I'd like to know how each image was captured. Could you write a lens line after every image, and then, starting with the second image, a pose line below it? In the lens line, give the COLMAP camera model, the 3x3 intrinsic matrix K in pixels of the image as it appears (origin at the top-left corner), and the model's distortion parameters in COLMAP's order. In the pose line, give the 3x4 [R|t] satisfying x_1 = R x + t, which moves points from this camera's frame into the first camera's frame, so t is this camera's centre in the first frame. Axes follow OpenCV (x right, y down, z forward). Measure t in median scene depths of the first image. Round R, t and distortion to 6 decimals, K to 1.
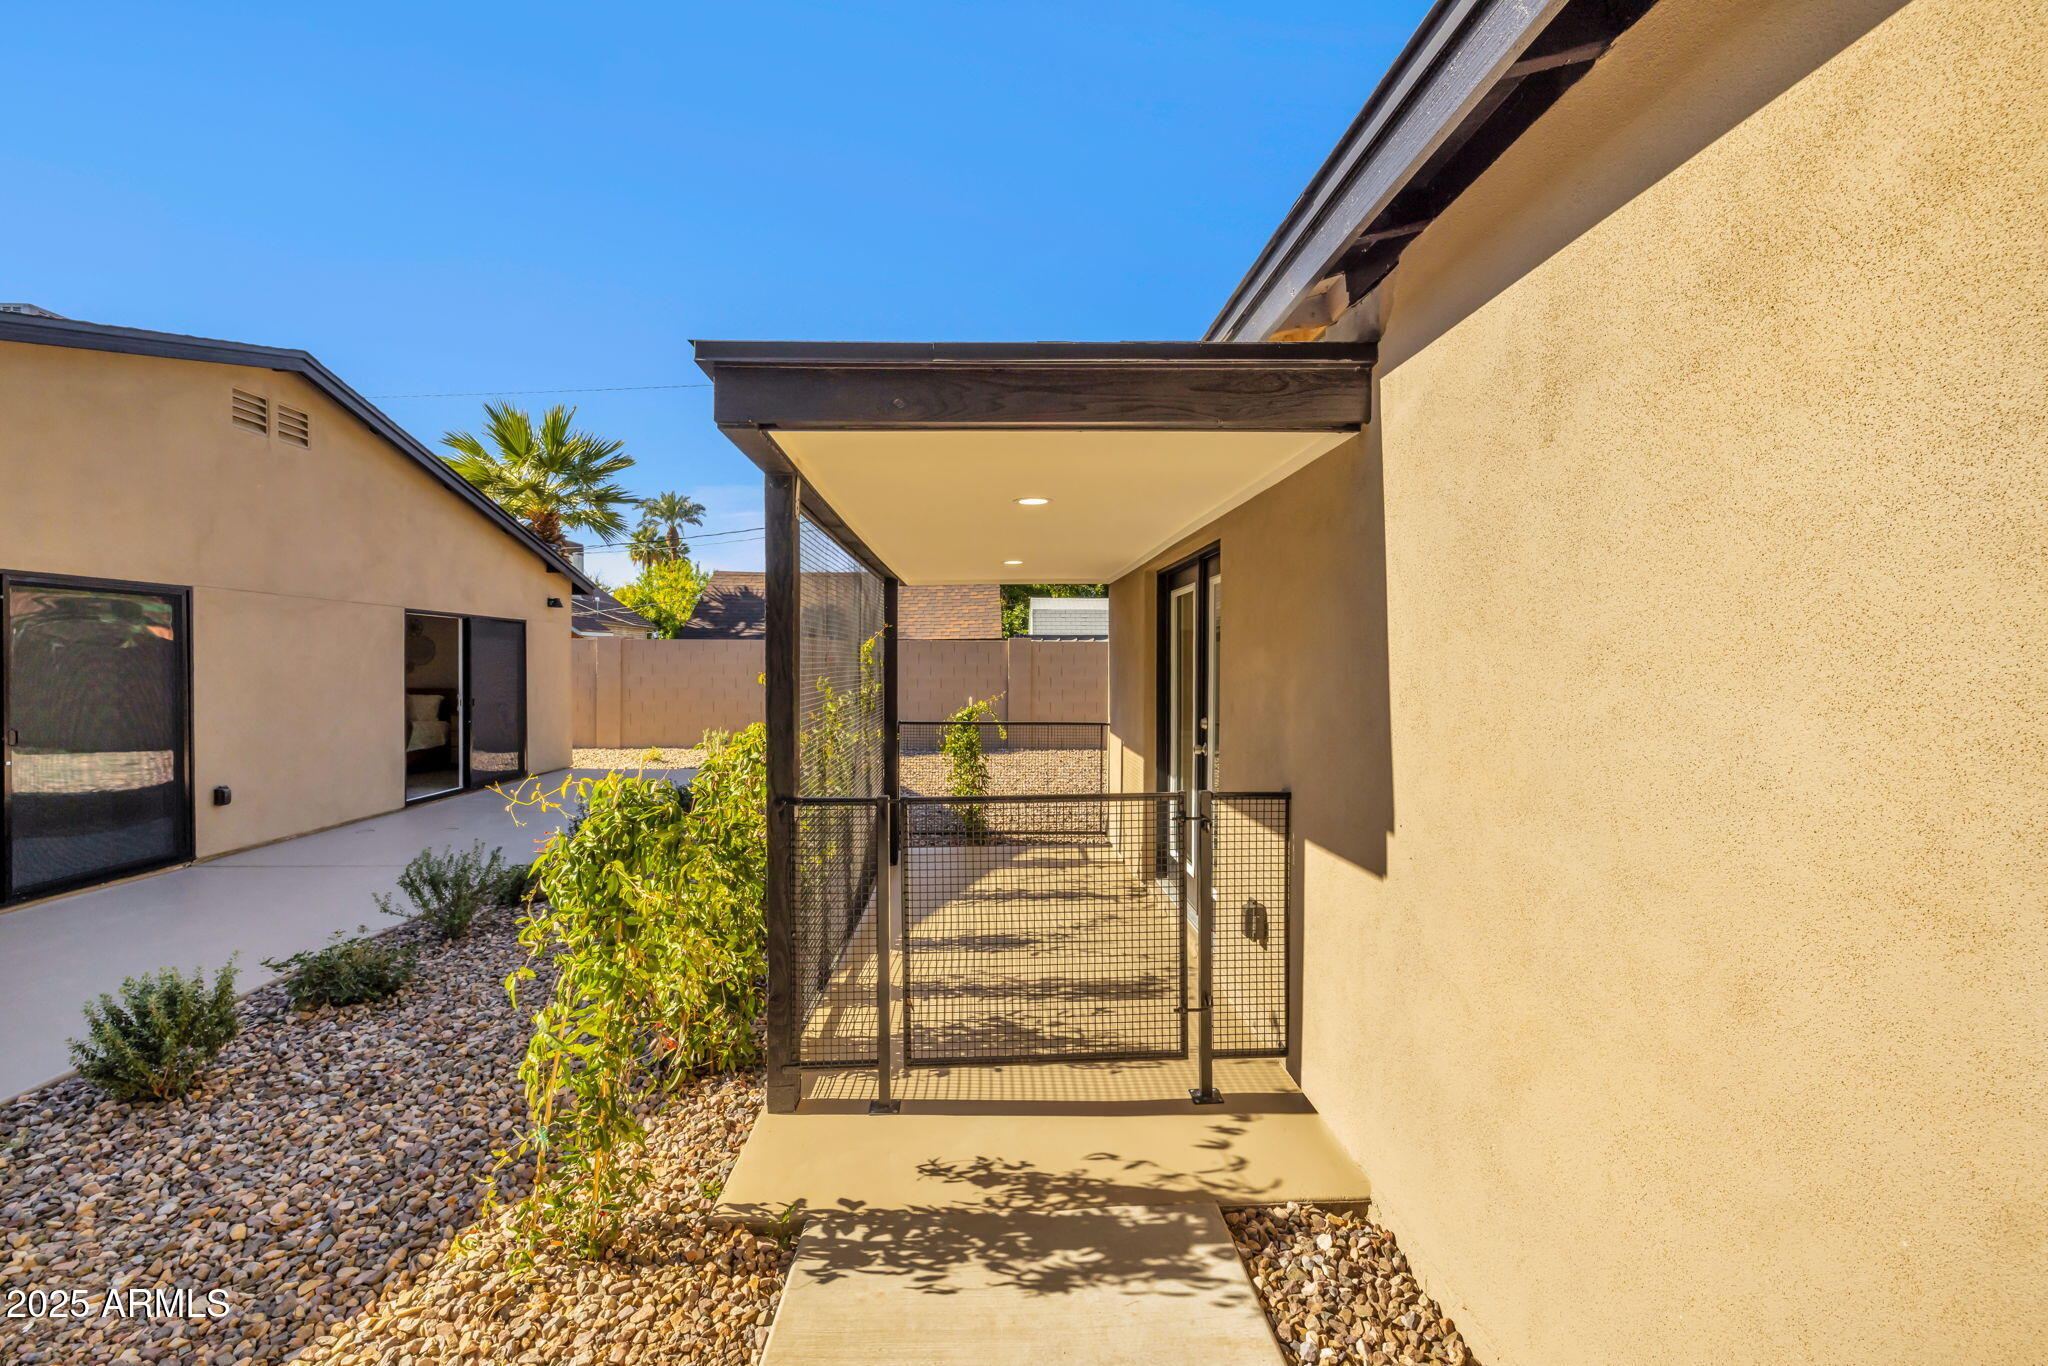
lens RADIAL K [[882.7, 0, 1027.2], [0, 882.7, 673.7], [0, 0, 1]] dist [0.000721, -0.000018]
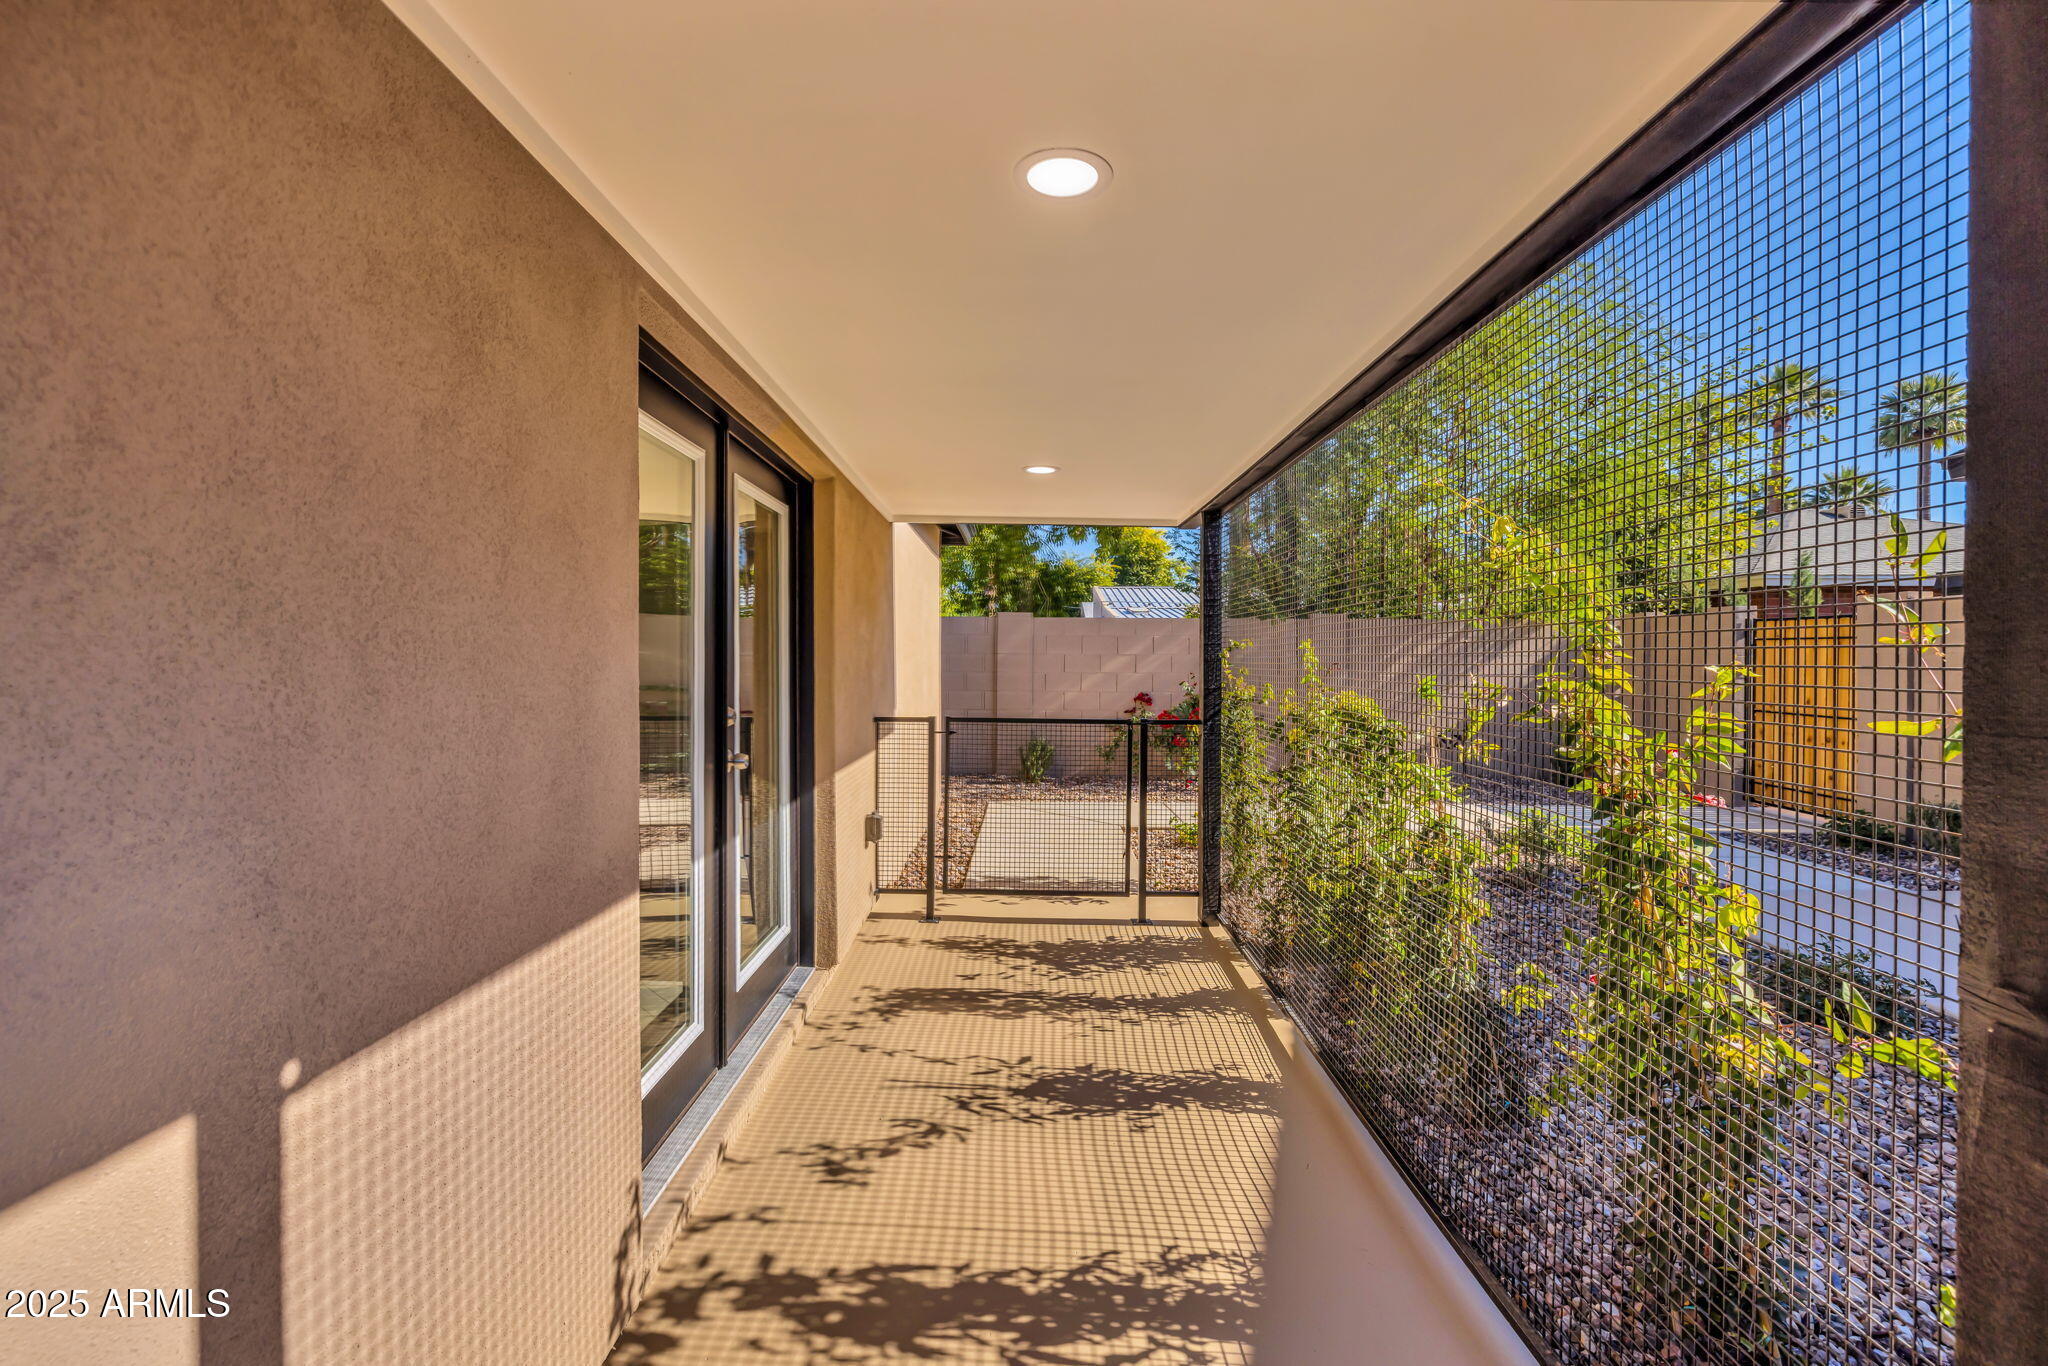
lens RADIAL K [[882.7, 0, 1027.2], [0, 882.7, 673.7], [0, 0, 1]] dist [0.000721, -0.000018]
pose [[-0.998859, -0.002208, 0.047697, -0.021127], [-0.001132, 0.999744, 0.022582, 0.015313], [-0.047735, 0.022503, -0.998607, 1.494571]]
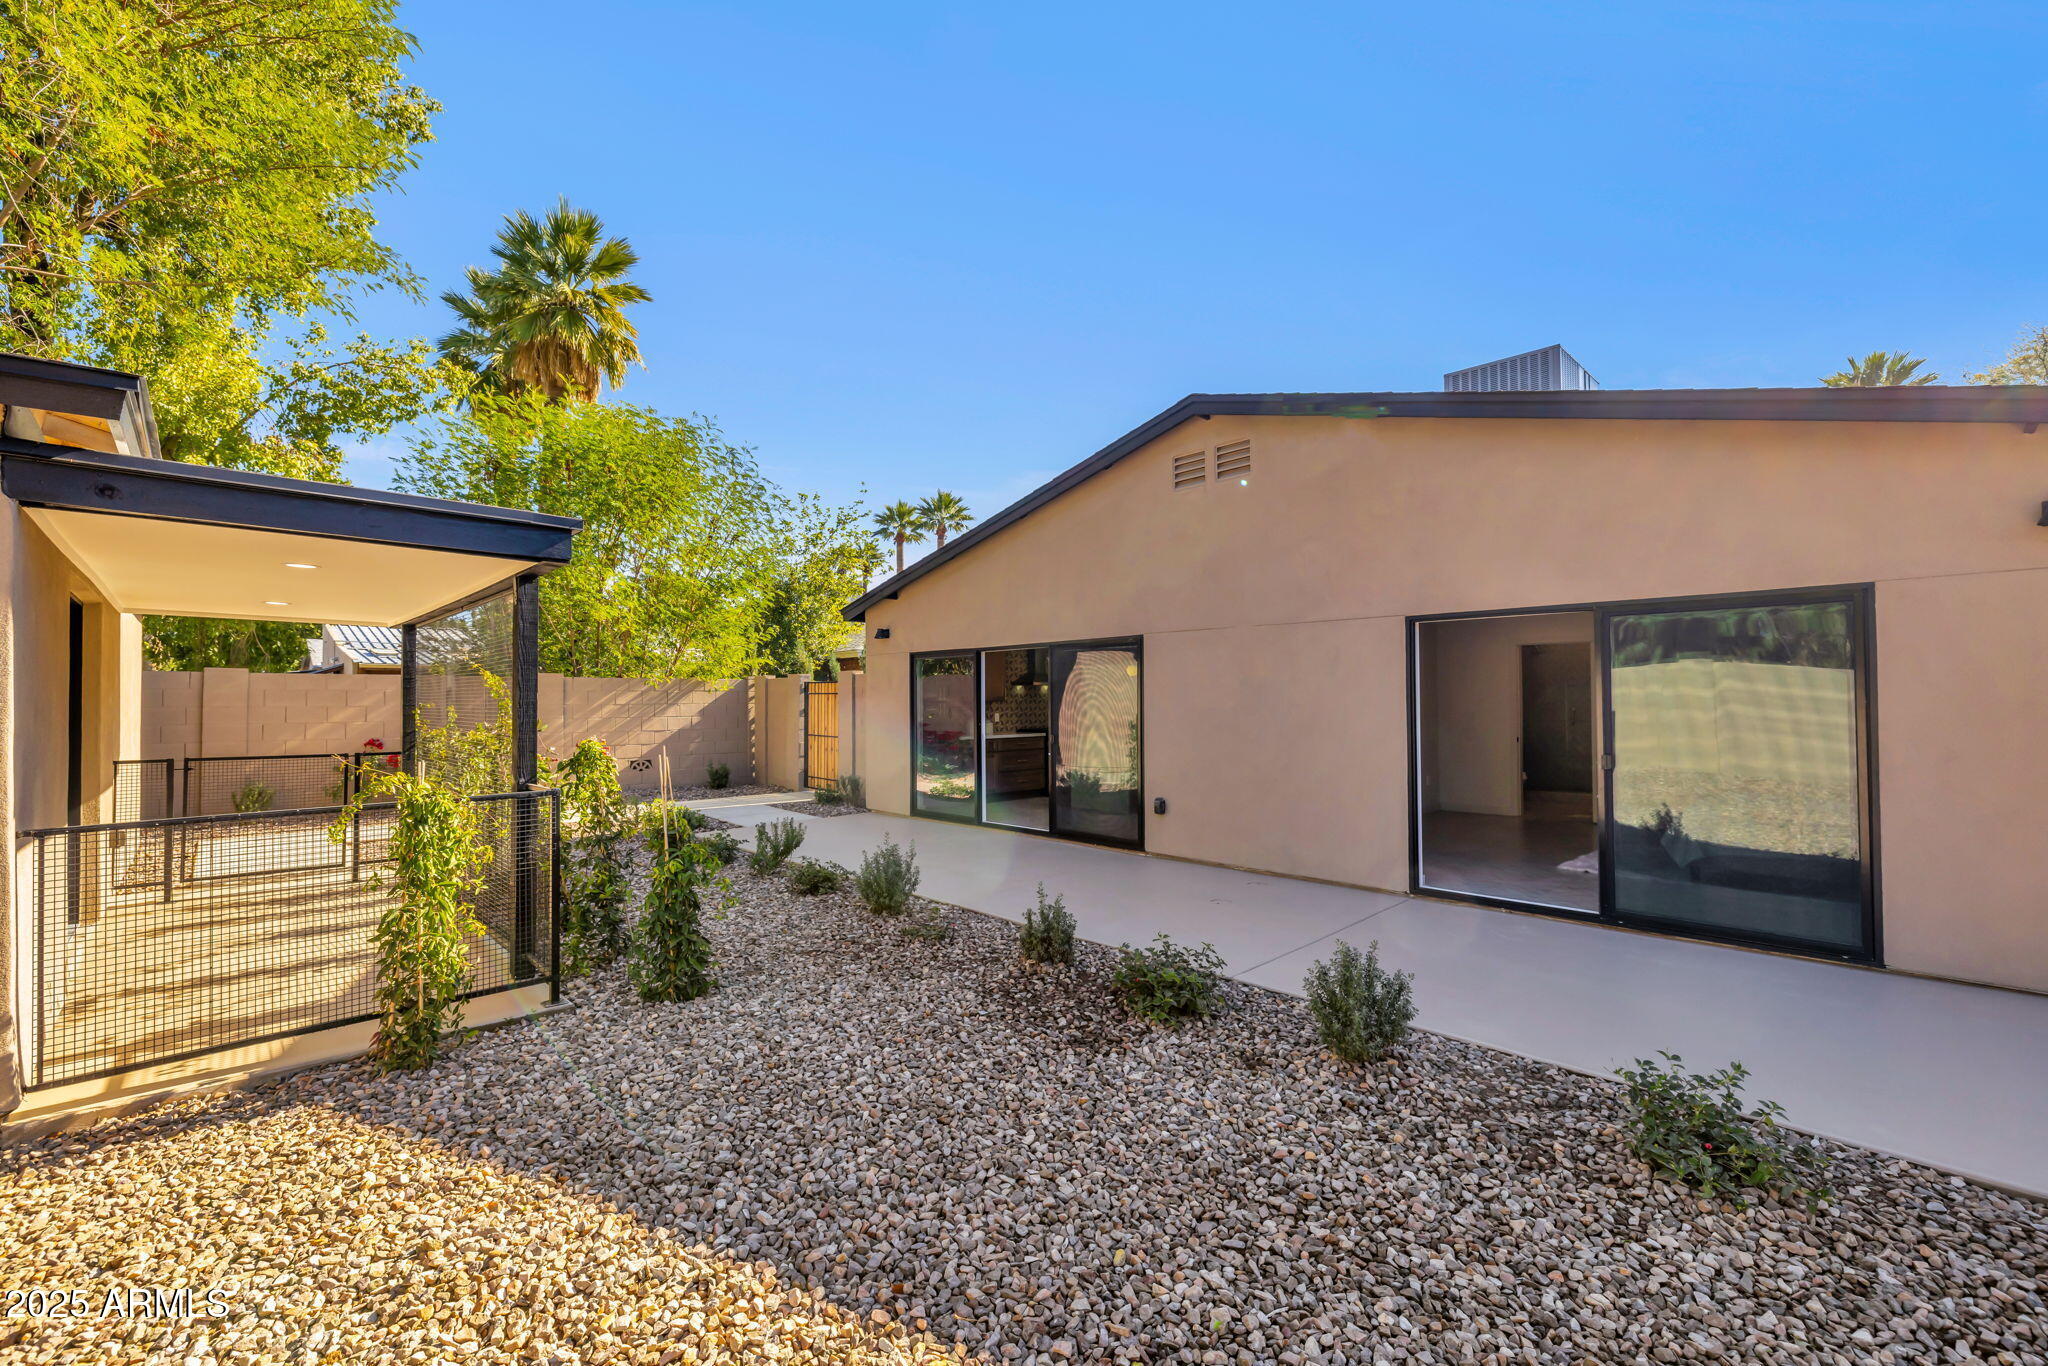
lens RADIAL K [[882.7, 0, 1027.2], [0, 882.7, 673.7], [0, 0, 1]] dist [0.000721, -0.000018]
pose [[-0.765691, -0.014928, -0.643035, -0.006781], [0.000102, 0.999728, -0.023330, -0.018157], [0.643208, -0.017929, -0.765481, 2.504676]]
